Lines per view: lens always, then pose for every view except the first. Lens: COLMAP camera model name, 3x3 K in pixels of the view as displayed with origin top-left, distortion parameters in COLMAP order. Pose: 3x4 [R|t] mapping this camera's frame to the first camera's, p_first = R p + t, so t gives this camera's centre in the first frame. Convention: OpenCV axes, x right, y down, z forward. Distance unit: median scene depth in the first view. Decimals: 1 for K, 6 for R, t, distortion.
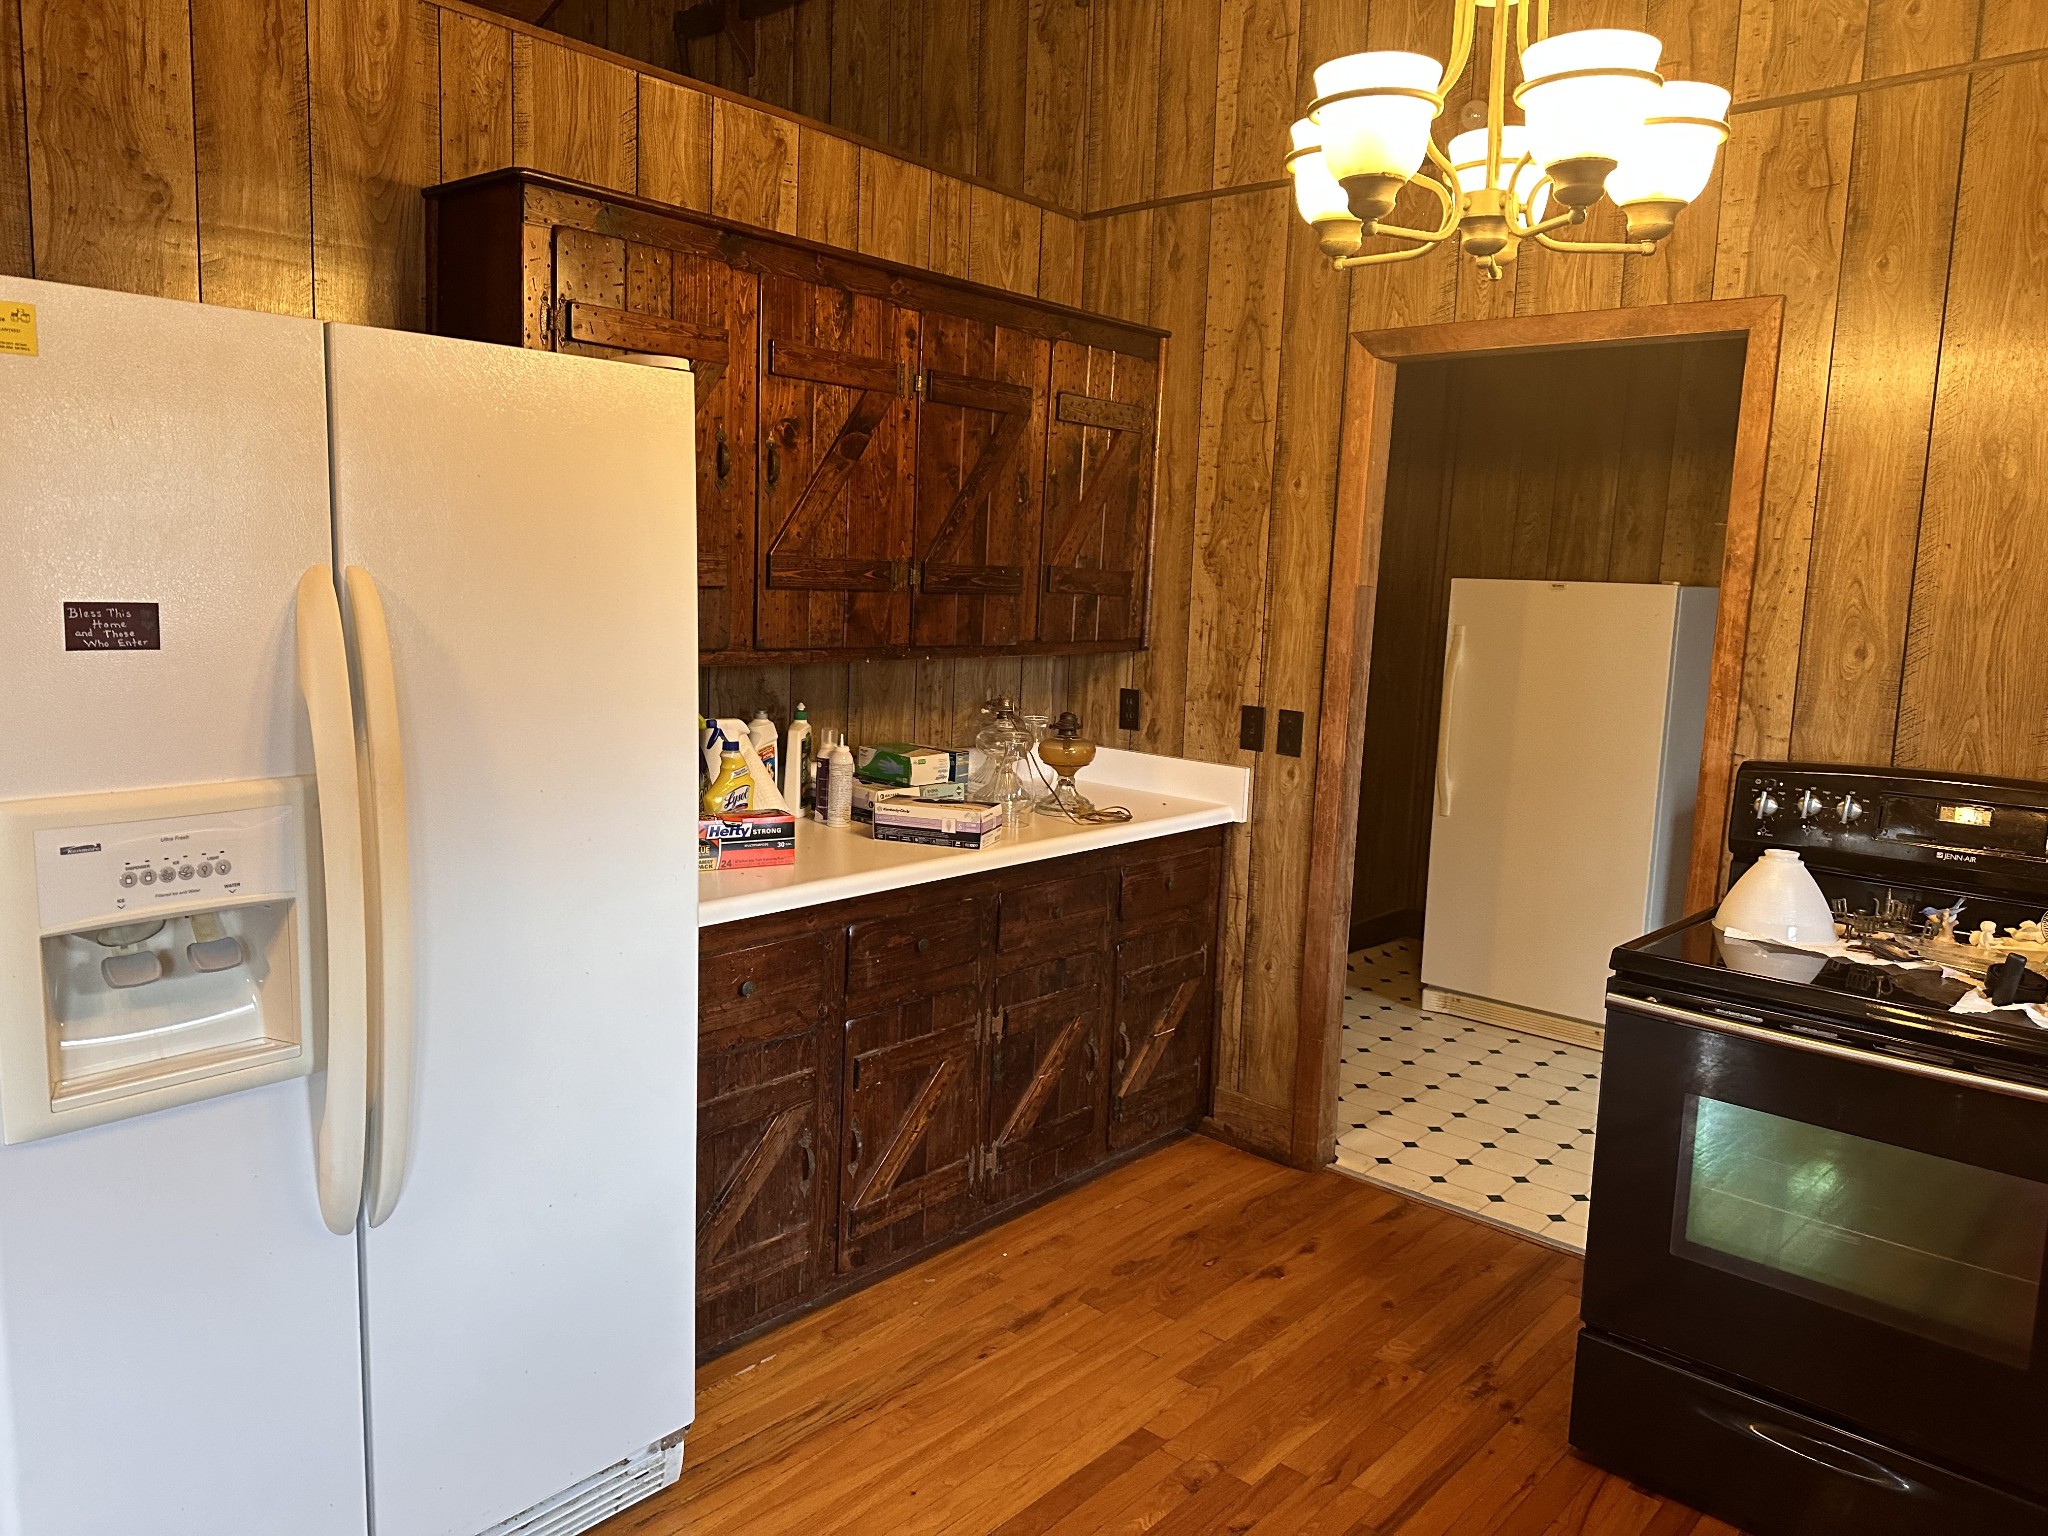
lens RADIAL K [[1395.0, 0, 1026.2], [0, 1395.0, 774.1], [0, 0, 1]] dist [-0.008925, -0.021063]
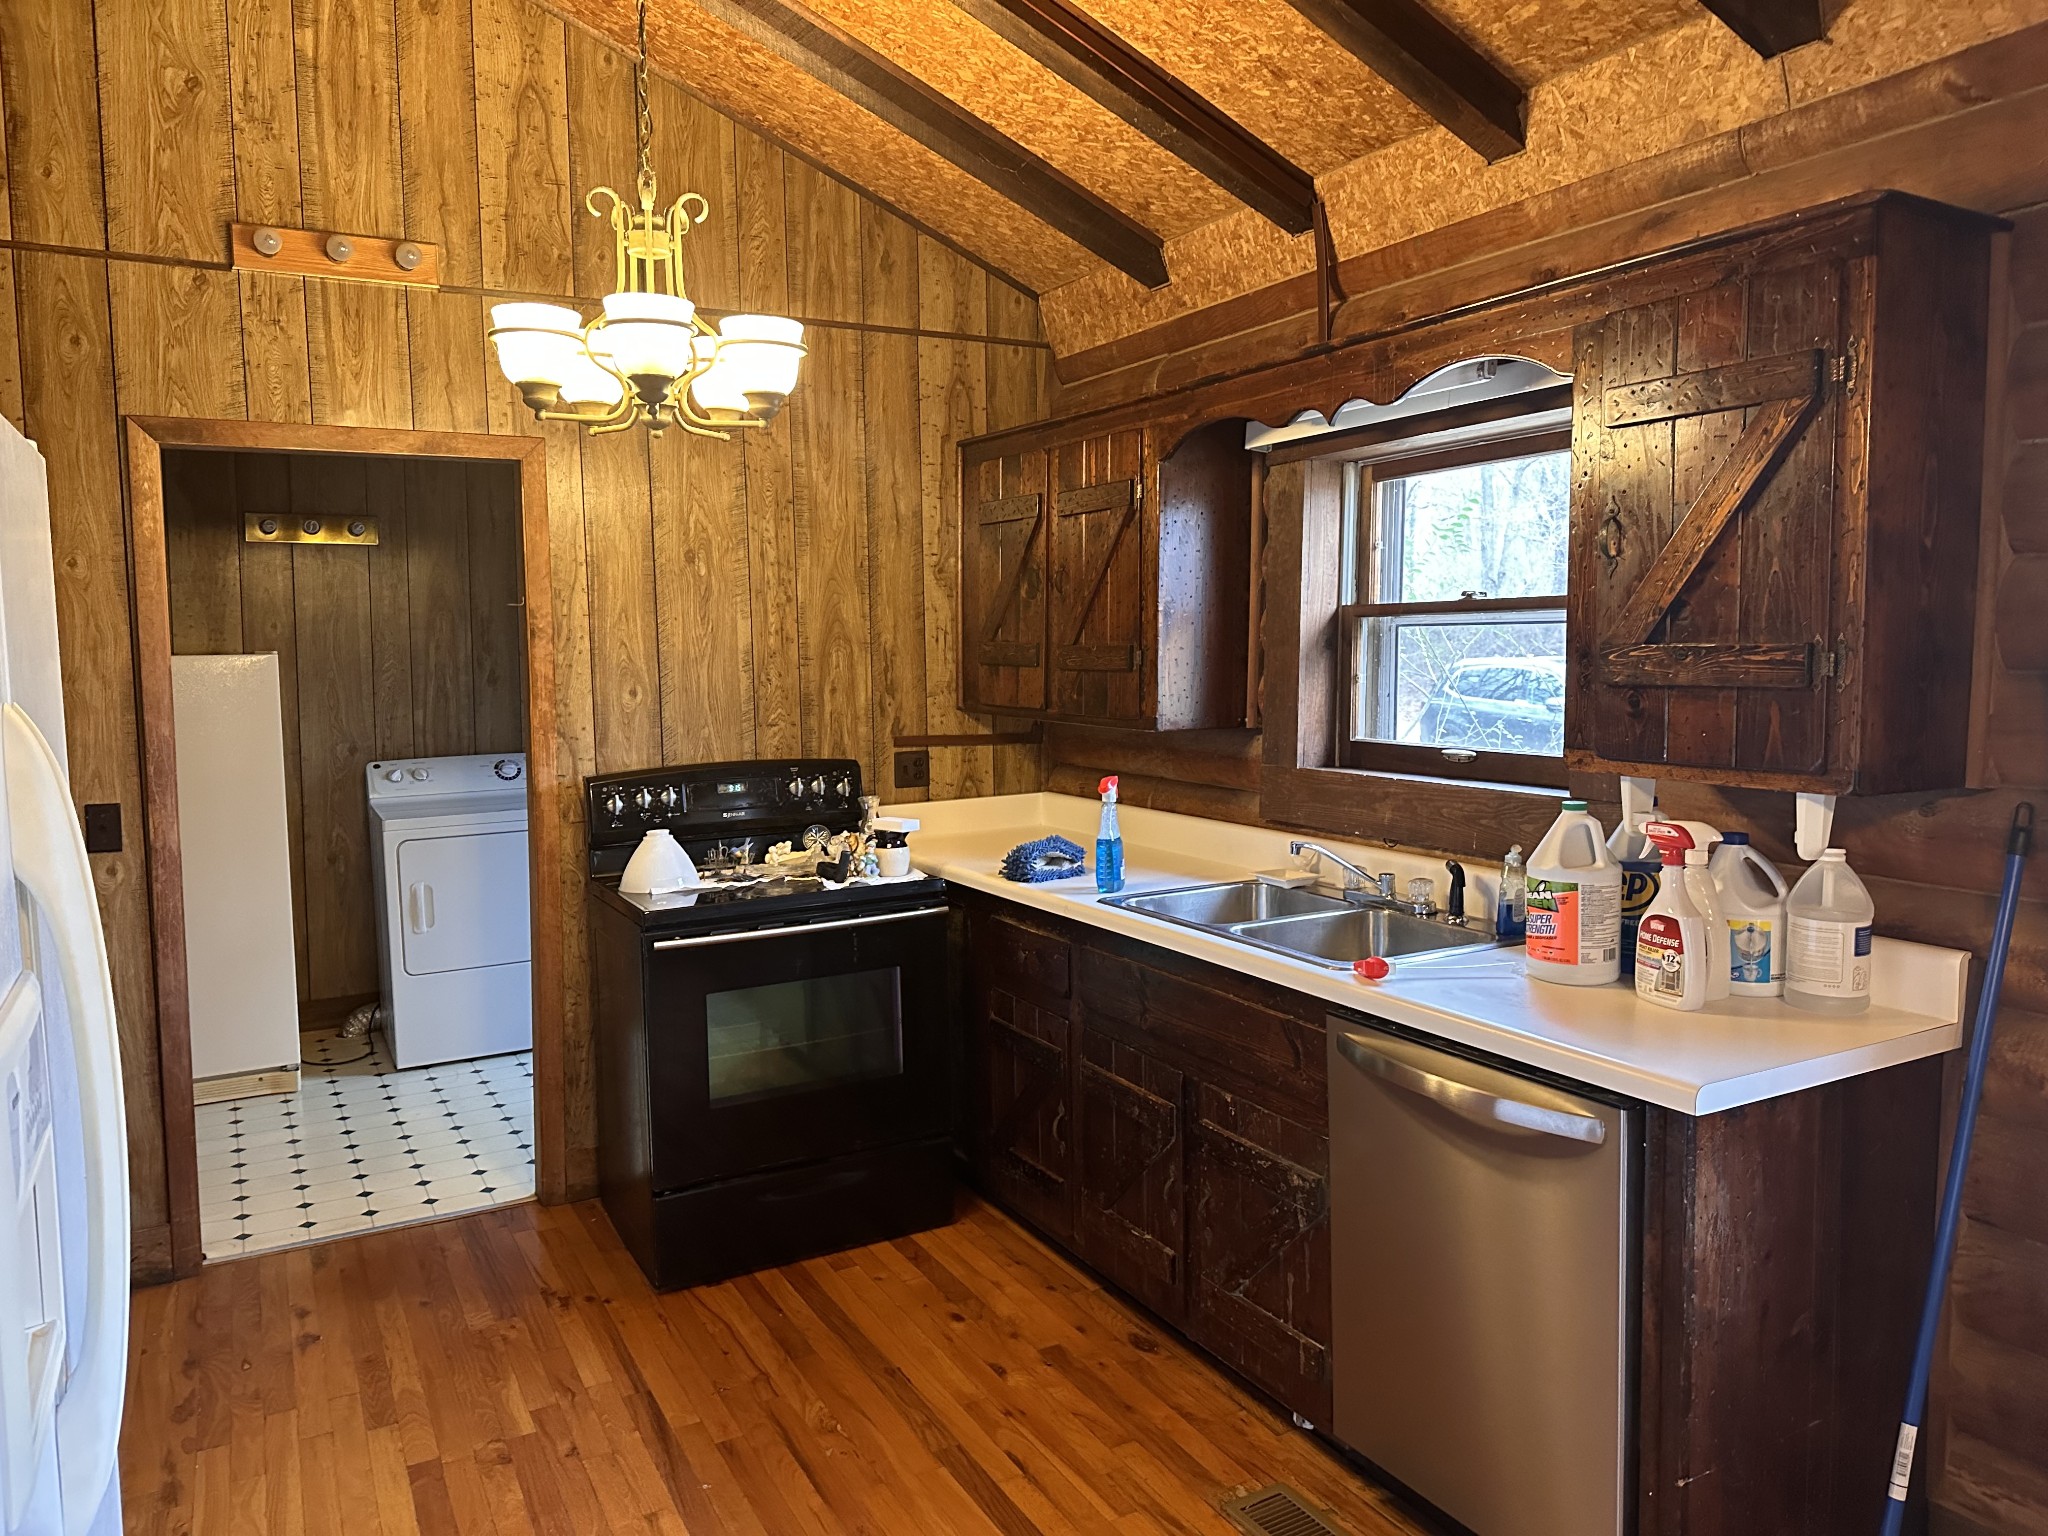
lens RADIAL K [[1395.0, 0, 1029.3], [0, 1395.0, 766.3], [0, 0, 1]] dist [-0.008925, -0.021063]
pose [[0.324853, -0.117031, 0.938496, -0.617134], [0.162791, 0.984423, 0.066410, -0.039301], [-0.931649, 0.131205, 0.338845, 0.125781]]
